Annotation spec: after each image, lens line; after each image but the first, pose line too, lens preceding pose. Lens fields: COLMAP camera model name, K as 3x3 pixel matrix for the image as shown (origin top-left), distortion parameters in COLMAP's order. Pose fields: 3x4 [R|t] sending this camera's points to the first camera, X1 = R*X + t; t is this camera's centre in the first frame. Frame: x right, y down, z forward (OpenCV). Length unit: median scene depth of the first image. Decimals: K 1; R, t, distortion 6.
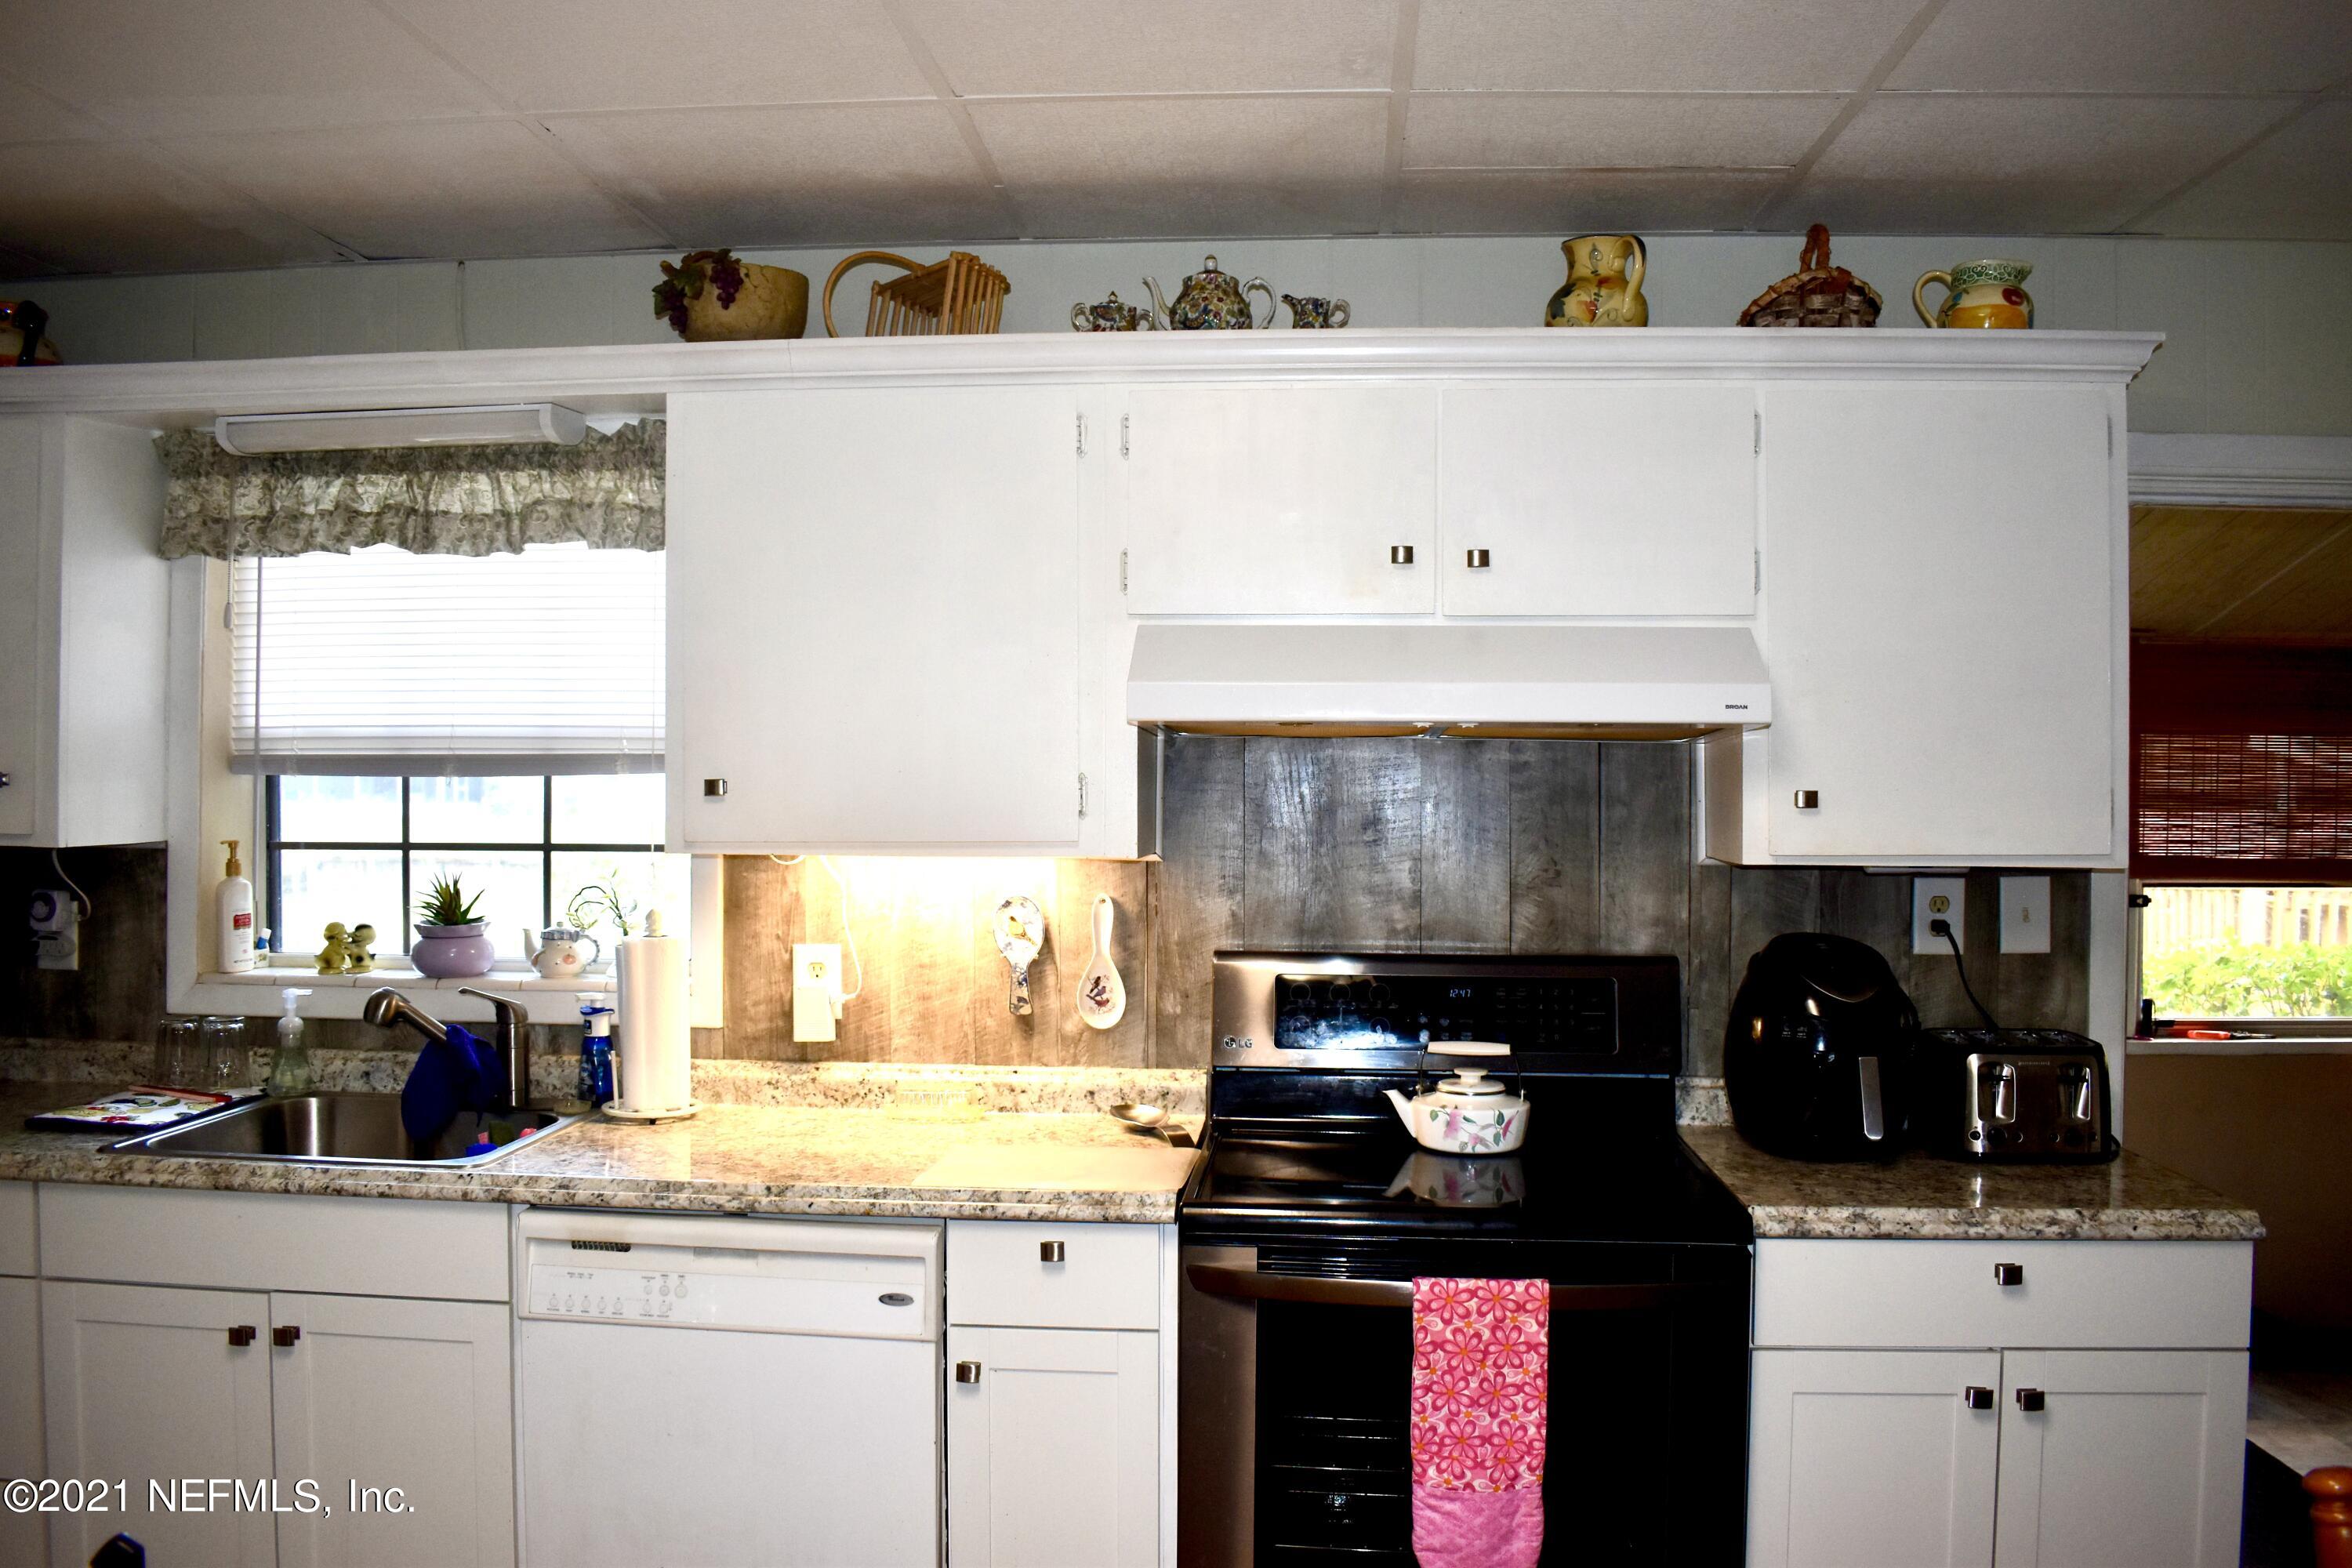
lens RADIAL K [[1851.2, 0, 1176.0], [0, 1851.2, 784.0], [0, 0, 1]] dist [-0.107038, 0.064474]
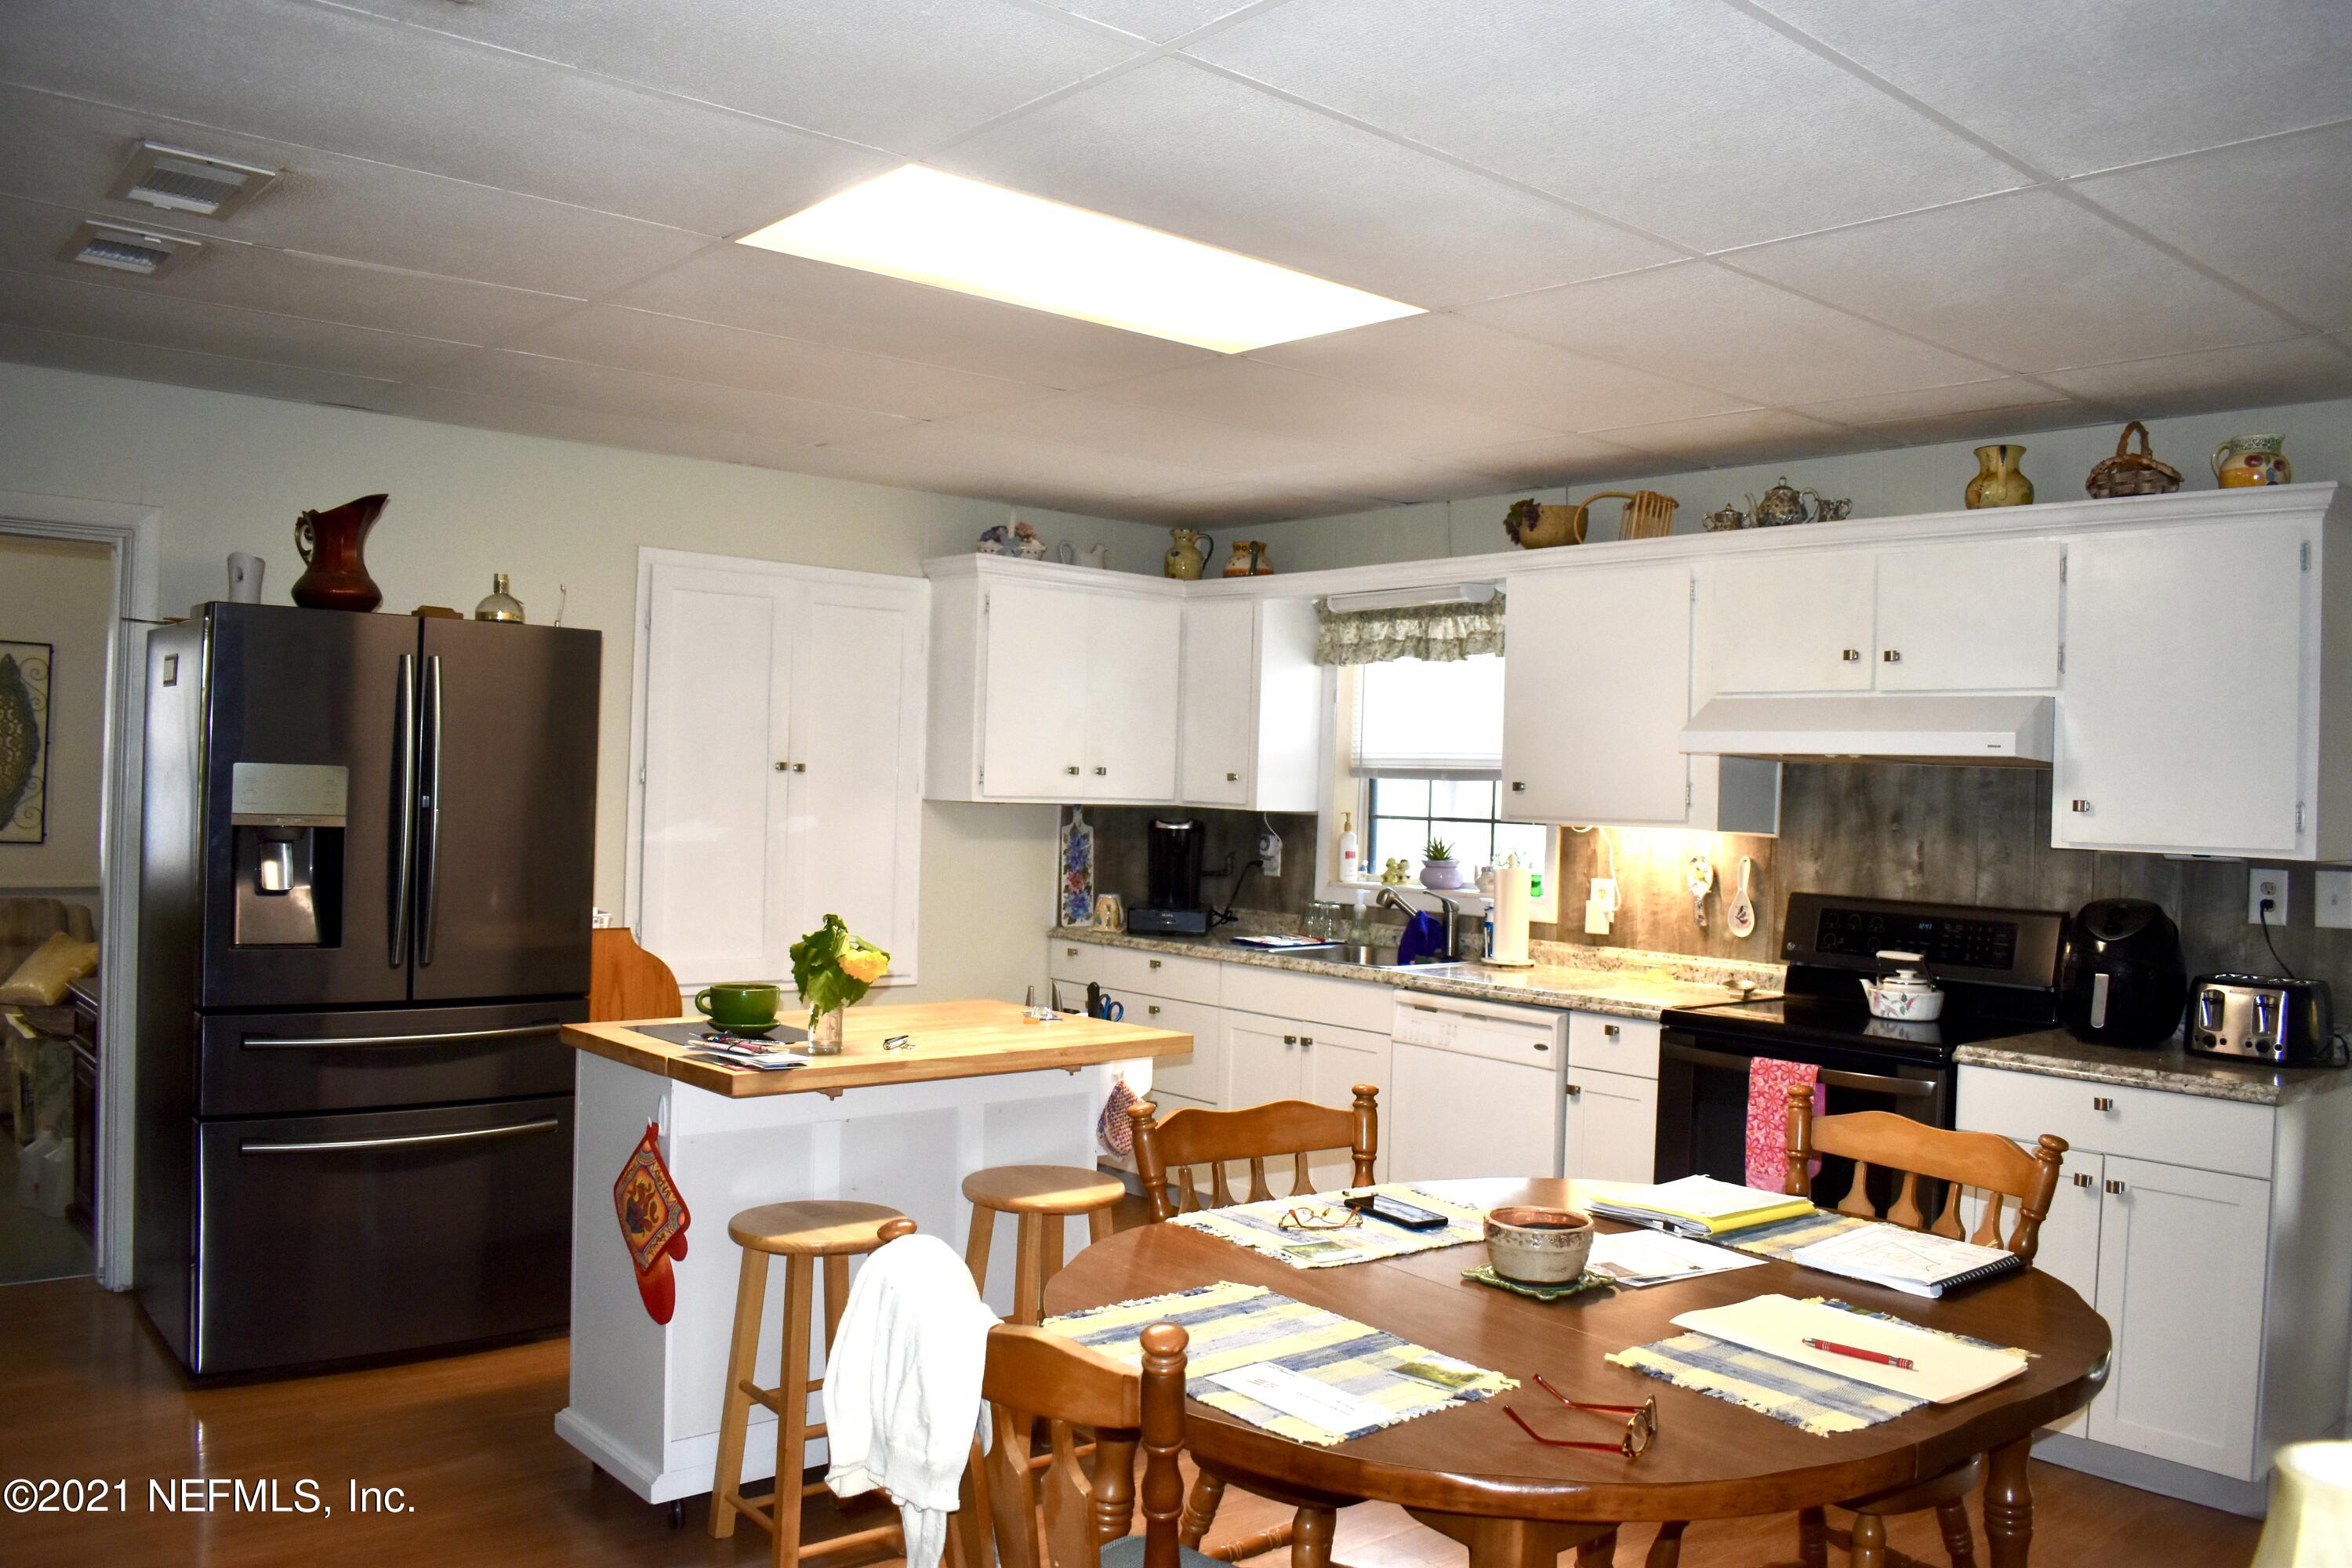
lens RADIAL K [[1857.0, 0, 1176.0], [0, 1857.0, 784.0], [0, 0, 1]] dist [-0.097178, 0.001367]
pose [[0.716704, 0.017807, -0.697150, 0.750869], [-0.025708, 0.999669, -0.000895, 0.008275], [0.696903, 0.018563, 0.716925, -0.556773]]
